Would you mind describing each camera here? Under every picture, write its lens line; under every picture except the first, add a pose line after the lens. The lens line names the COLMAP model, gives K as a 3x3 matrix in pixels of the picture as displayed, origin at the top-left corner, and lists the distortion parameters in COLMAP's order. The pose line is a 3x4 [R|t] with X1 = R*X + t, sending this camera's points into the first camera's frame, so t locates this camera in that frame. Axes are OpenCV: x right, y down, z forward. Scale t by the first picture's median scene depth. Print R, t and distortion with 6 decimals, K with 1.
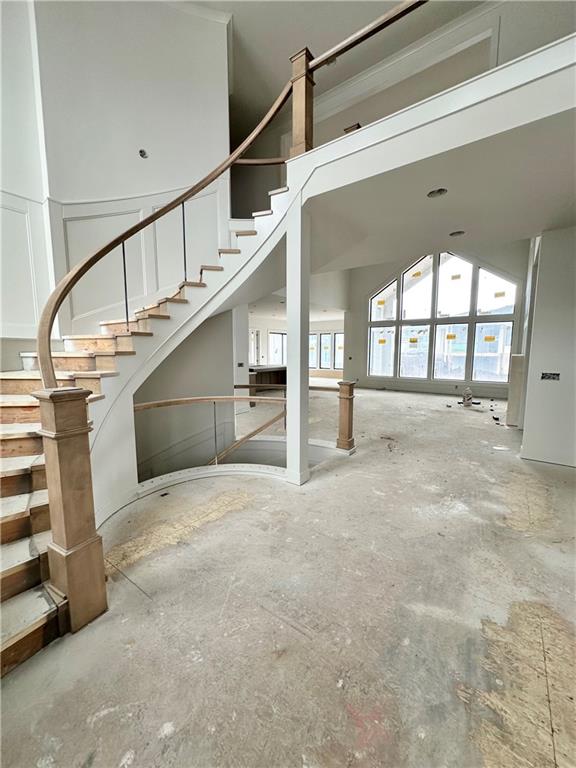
lens RADIAL K [[305.3, 0, 286.4], [0, 305.3, 385.8], [0, 0, 1]] dist [-0.003864, 0.000929]
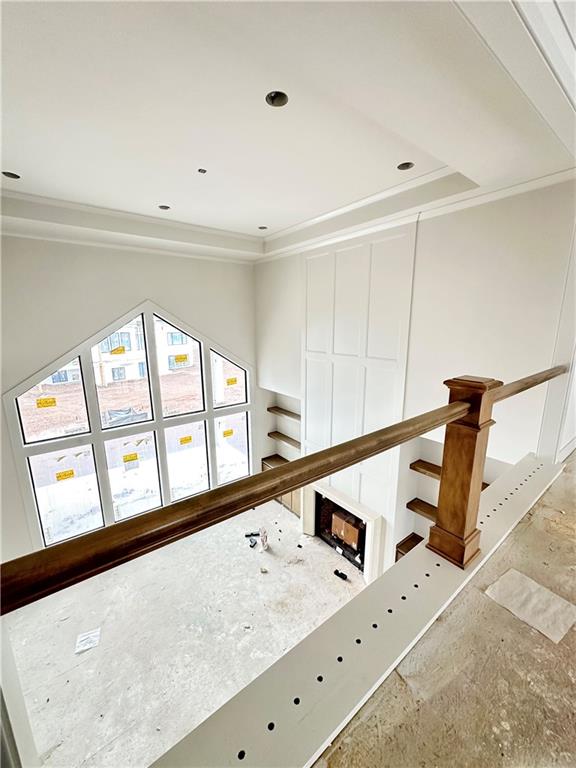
lens RADIAL K [[305.3, 0, 289.0], [0, 305.3, 385.2], [0, 0, 1]] dist [-0.003864, 0.000929]
pose [[0.266049, -0.203560, 0.942222, -0.100850], [0.117206, 0.977028, 0.177985, -1.119174], [-0.956808, 0.063081, 0.283795, 1.652322]]
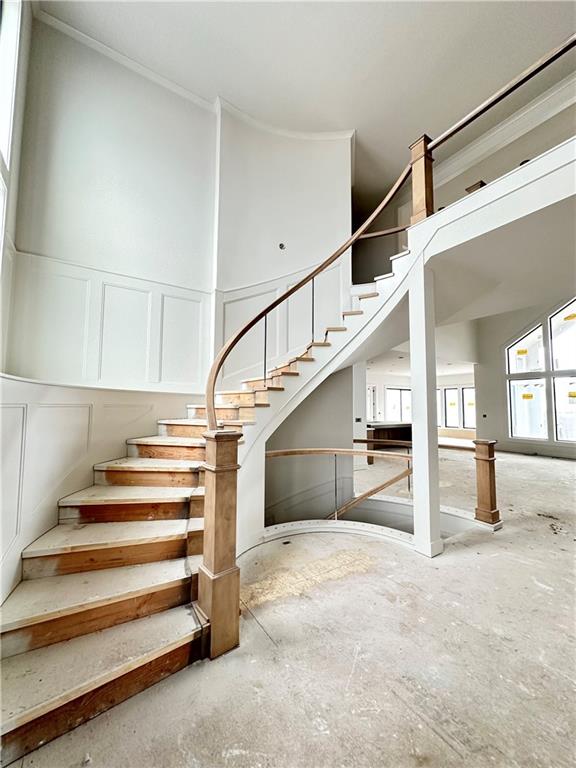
lens RADIAL K [[305.3, 0, 287.1], [0, 305.3, 386.2], [0, 0, 1]] dist [-0.003864, 0.000929]
pose [[0.934535, -0.018040, -0.355414, -0.023172], [-0.047433, 0.983489, -0.174639, 0.017076], [0.352697, 0.180064, 0.918249, -0.036754]]
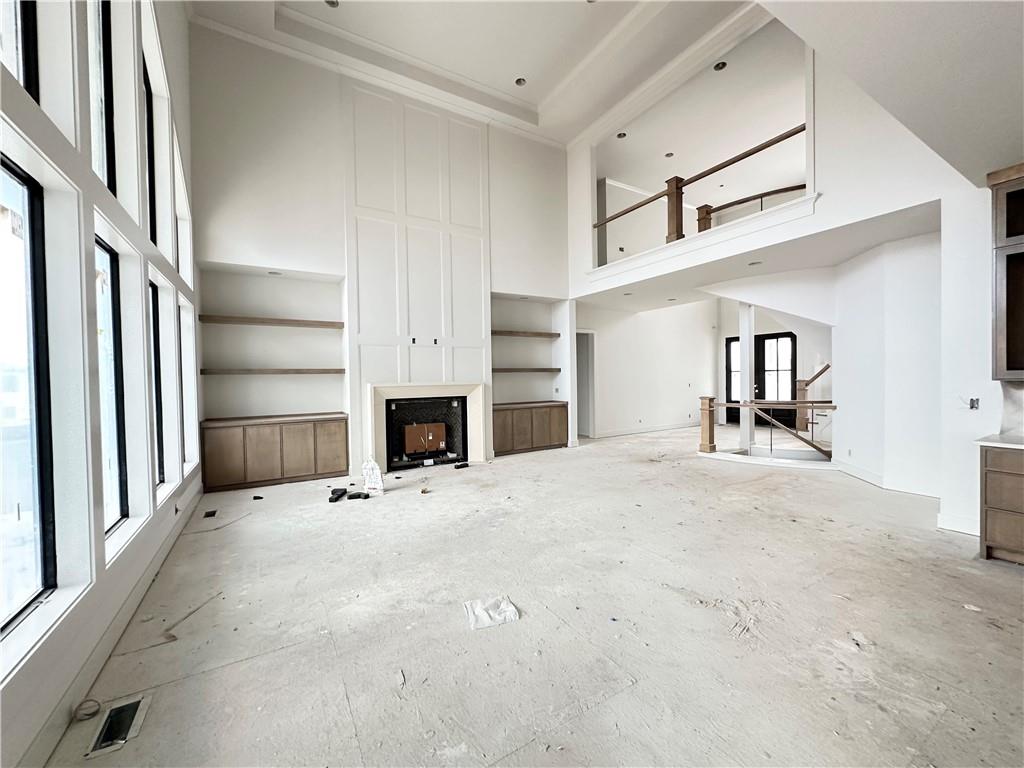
lens RADIAL K [[407.1, 0, 514.1], [0, 407.1, 385.1], [0, 0, 1]] dist [-0.003864, 0.000929]
pose [[-0.928109, 0.006038, 0.372260, 0.369685], [0.056456, 0.990589, 0.124688, -0.399774], [-0.368003, 0.136740, -0.919715, 3.510908]]
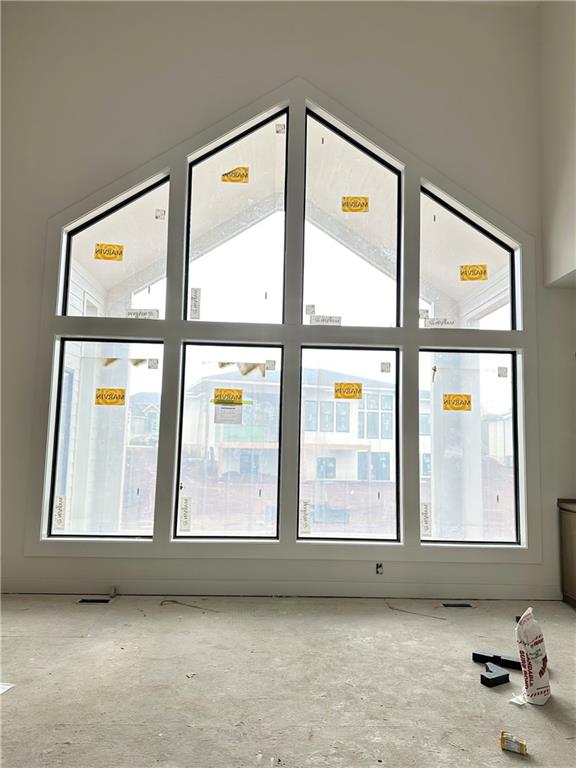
lens RADIAL K [[540.9, 0, 292.2], [0, 540.9, 381.3], [0, 0, 1]] dist [0.056375, -0.052146]
pose [[0.776389, 0.083785, 0.624660, 0.487222], [0.050994, 0.979524, -0.194763, -0.204941], [-0.628188, 0.183065, 0.756219, 1.855675]]
